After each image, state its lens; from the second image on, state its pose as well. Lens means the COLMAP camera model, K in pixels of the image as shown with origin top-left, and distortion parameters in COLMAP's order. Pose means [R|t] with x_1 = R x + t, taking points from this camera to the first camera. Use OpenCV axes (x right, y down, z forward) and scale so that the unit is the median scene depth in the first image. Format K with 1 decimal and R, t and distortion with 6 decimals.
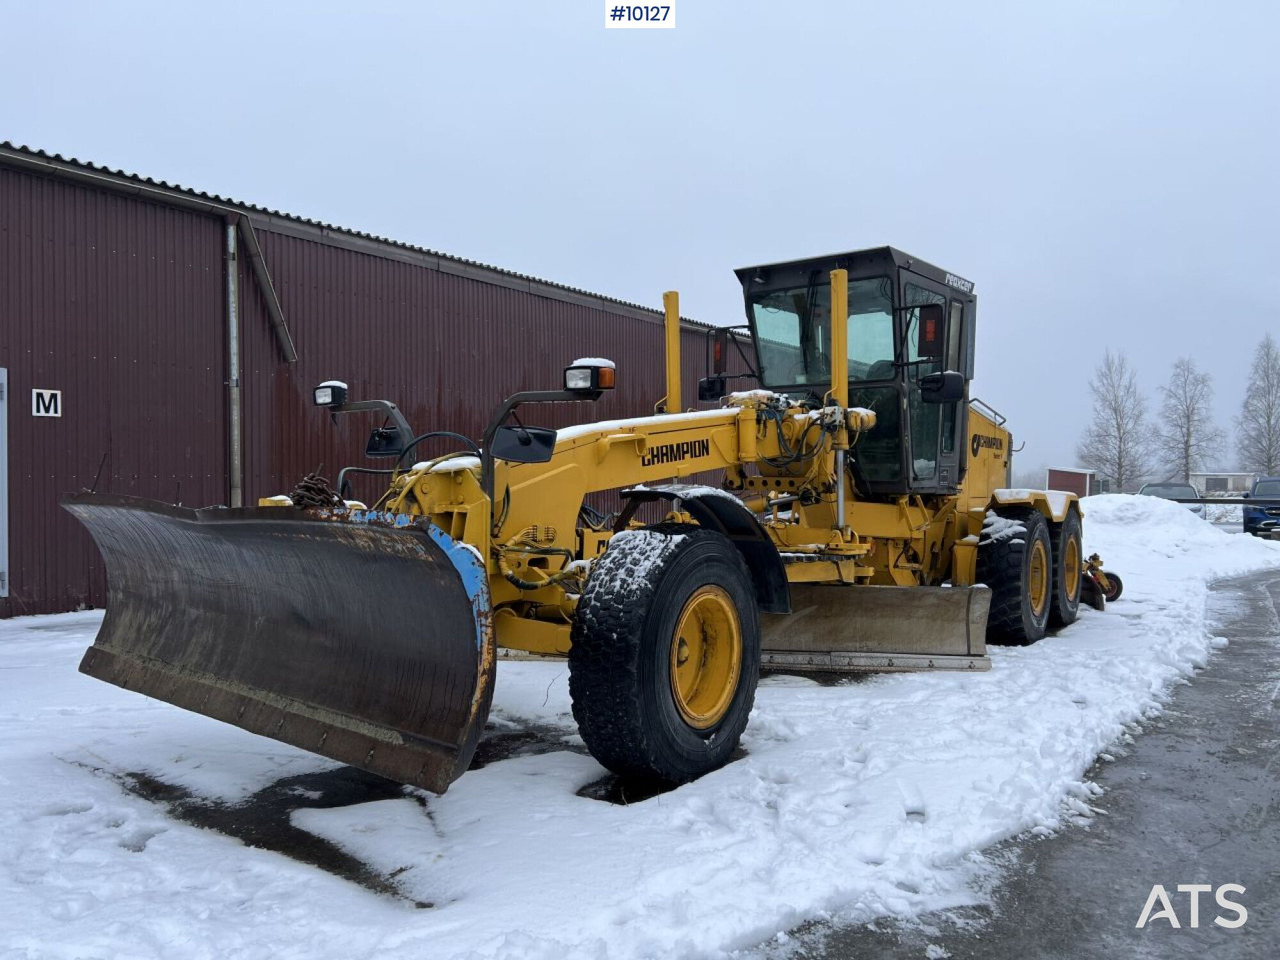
lens RADIAL K [[945.0, 0, 680.0], [0, 945.0, 477.2], [0, 0, 1]] dist [0.077809, -0.082573]
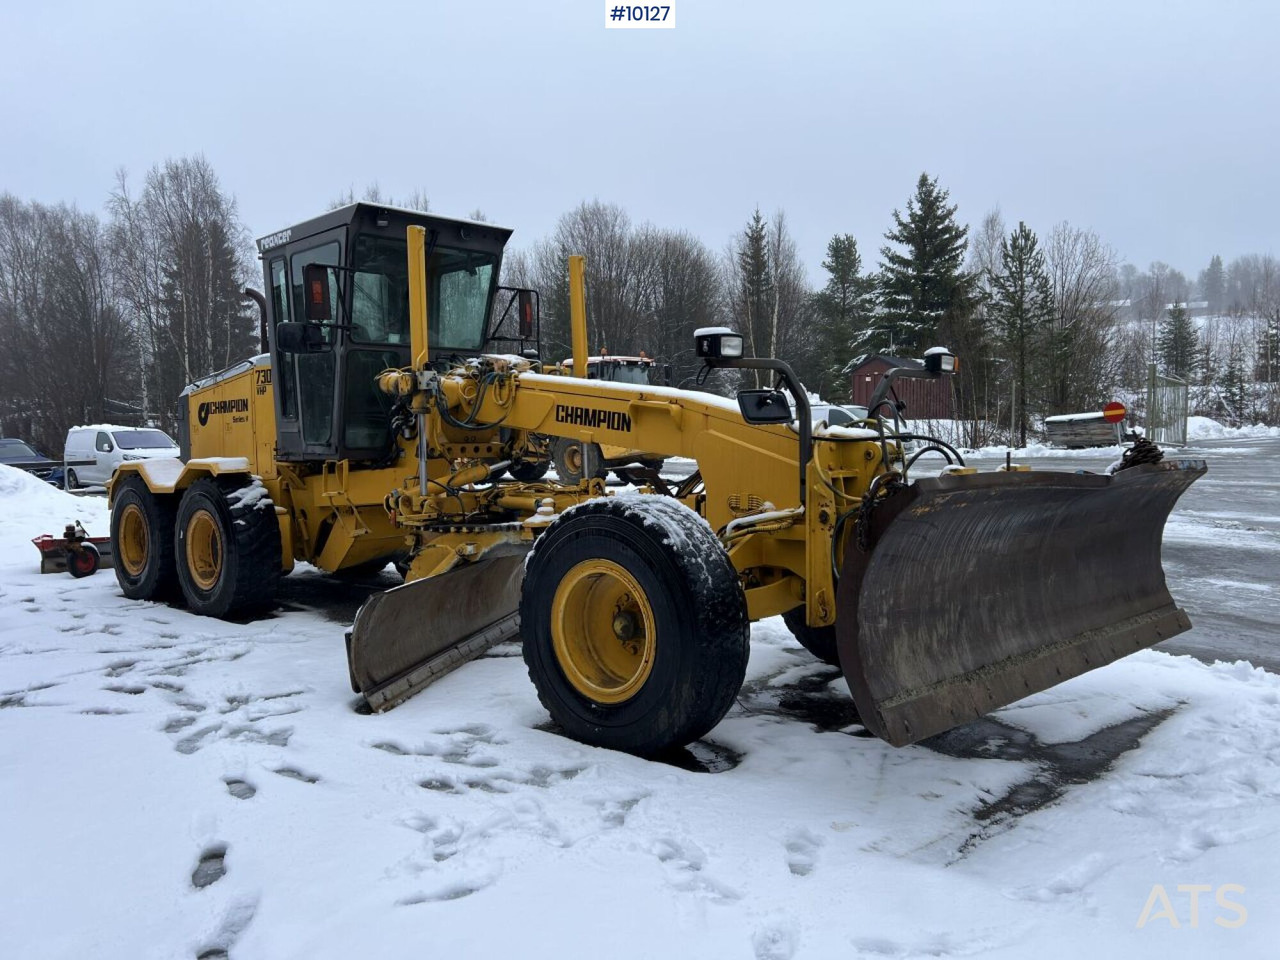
lens RADIAL K [[956.0, 0, 629.7], [0, 956.0, 474.5], [0, 0, 1]] dist [0.078682, -0.093333]
pose [[0.156983, -0.053312, 0.986161, -1.429505], [0.016646, 0.998543, 0.051332, -0.026877], [-0.987461, 0.008358, 0.157642, 1.180143]]
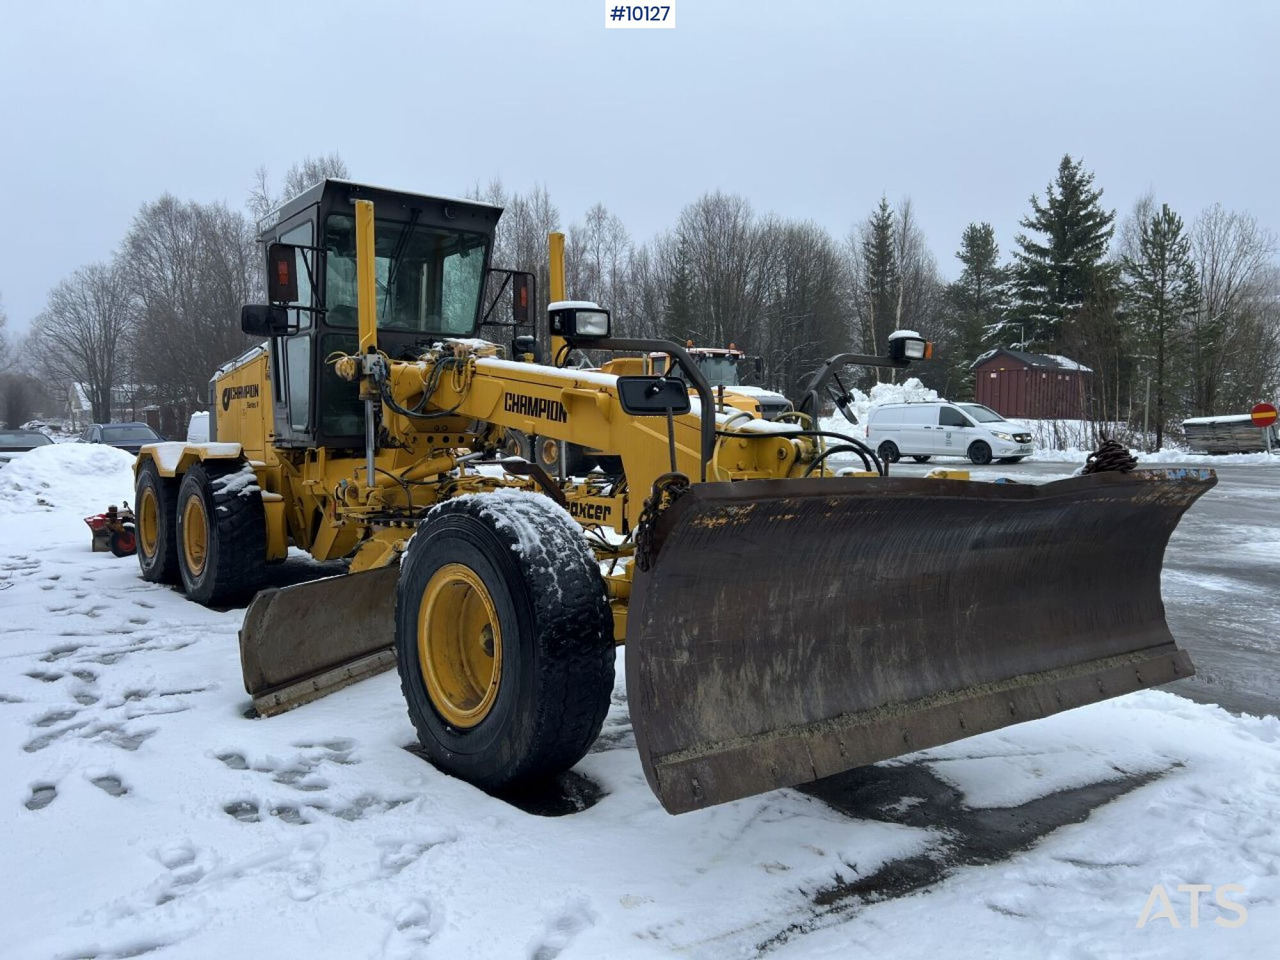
lens RADIAL K [[958.9, 0, 624.0], [0, 958.9, 475.0], [0, 0, 1]] dist [0.066668, -0.072276]
pose [[0.295093, -0.053342, 0.953978, -1.248407], [-0.001291, 0.998417, 0.056226, -0.019942], [-0.955468, -0.017824, 0.294557, 0.954671]]
